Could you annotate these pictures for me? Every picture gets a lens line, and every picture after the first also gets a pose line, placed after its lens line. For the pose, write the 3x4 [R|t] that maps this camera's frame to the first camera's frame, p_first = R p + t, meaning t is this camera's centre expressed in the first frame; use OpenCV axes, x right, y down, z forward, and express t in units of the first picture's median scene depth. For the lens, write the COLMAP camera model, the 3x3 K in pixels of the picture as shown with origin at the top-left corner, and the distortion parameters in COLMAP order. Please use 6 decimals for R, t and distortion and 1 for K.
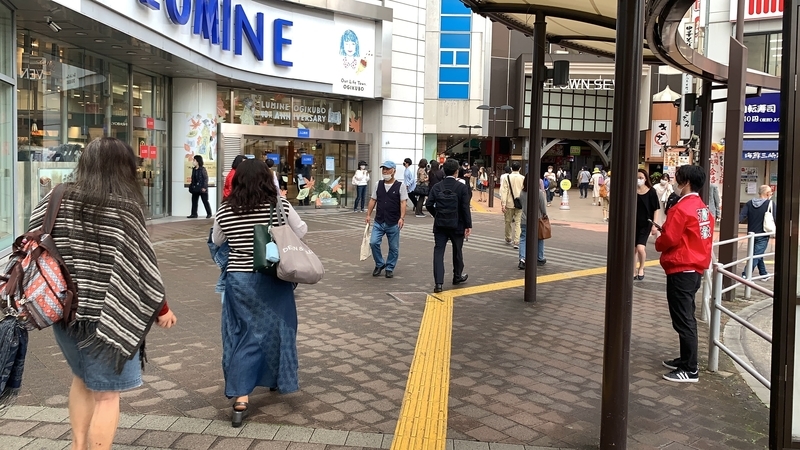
lens RADIAL K [[909.7, 0, 399.8], [0, 909.7, 224.4], [0, 0, 1]] dist [-0.018098, 0.000000]
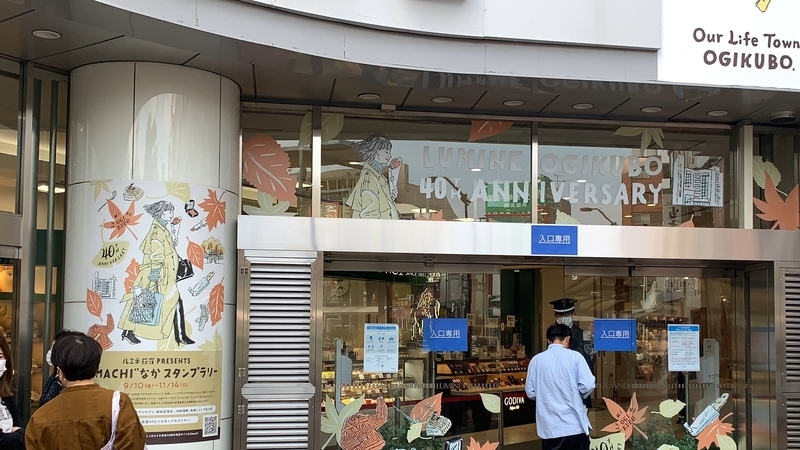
lens RADIAL K [[909.7, 0, 400.2], [0, 909.7, 224.5], [0, 0, 1]] dist [-0.018098, 0.000000]
pose [[0.847846, -0.049883, -0.527890, -0.000931], [-0.026840, 0.990252, -0.136681, -0.065669], [0.529562, 0.130052, 0.838242, 0.735171]]
